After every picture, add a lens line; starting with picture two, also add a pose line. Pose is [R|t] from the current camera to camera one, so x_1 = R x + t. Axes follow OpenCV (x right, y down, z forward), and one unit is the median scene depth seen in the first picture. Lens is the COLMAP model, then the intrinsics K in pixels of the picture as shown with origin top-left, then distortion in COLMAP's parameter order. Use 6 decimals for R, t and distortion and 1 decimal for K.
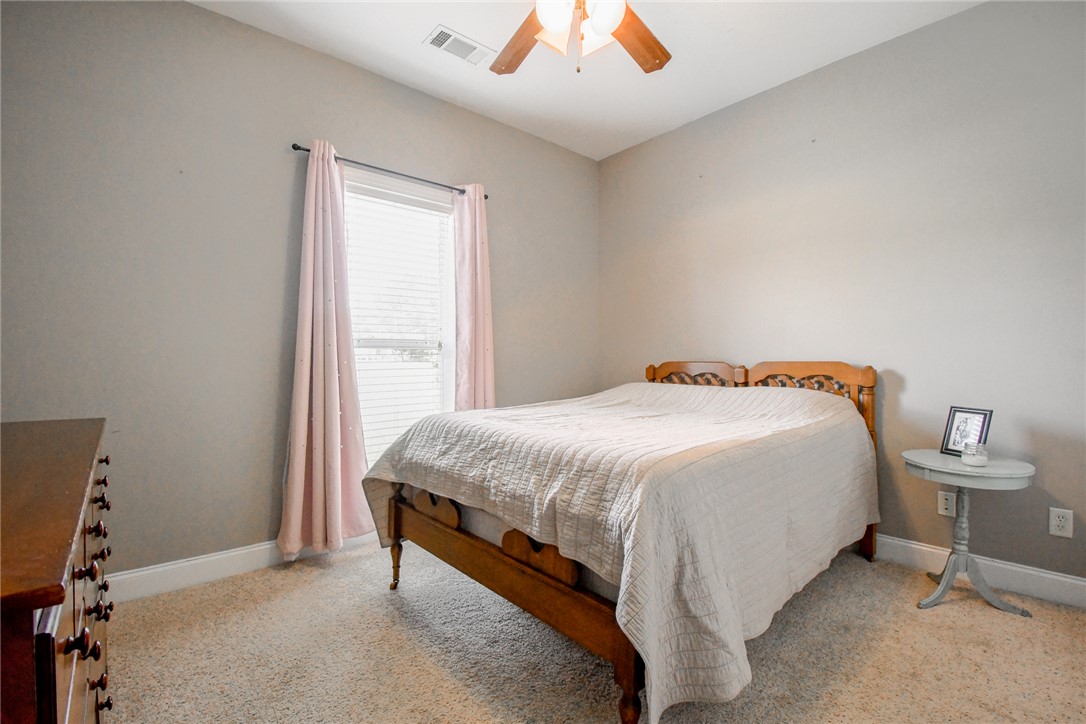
lens RADIAL K [[493.7, 0, 537.3], [0, 493.7, 363.7], [0, 0, 1]] dist [0.013203, -0.023897]
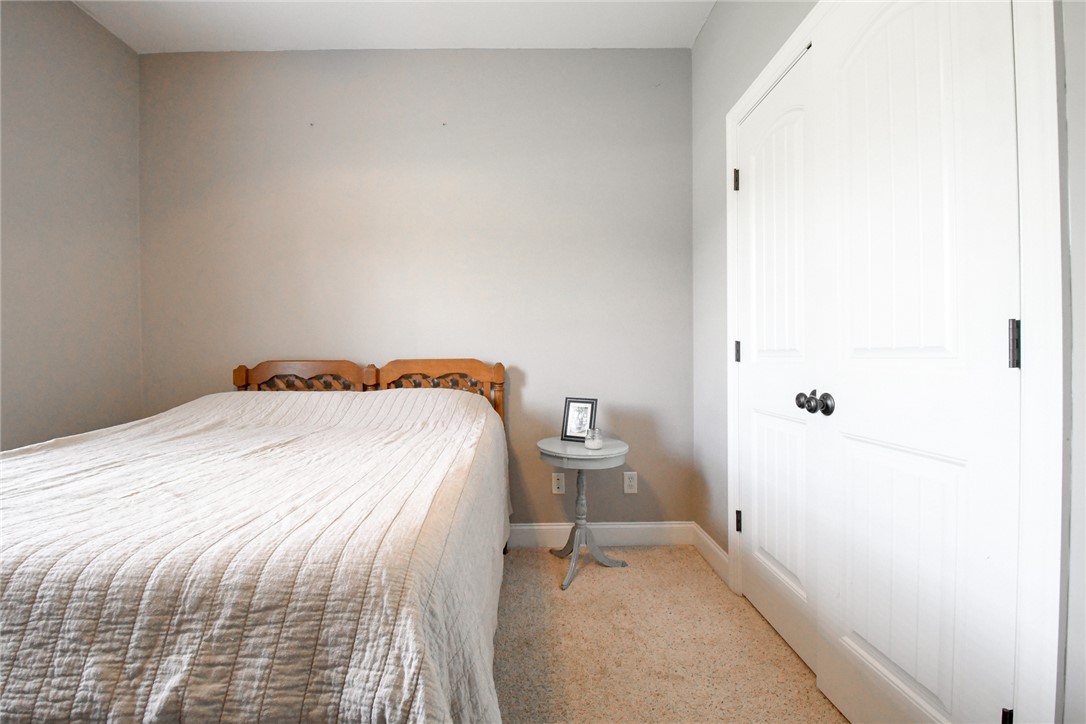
lens RADIAL K [[484.8, 0, 543.0], [0, 484.8, 362.0], [0, 0, 1]] dist [0.000276, -0.013825]
pose [[0.640887, -0.016605, 0.767455, -0.047061], [0.013803, 0.999854, 0.010107, -0.007297], [-0.767511, 0.004116, 0.641023, 0.348390]]
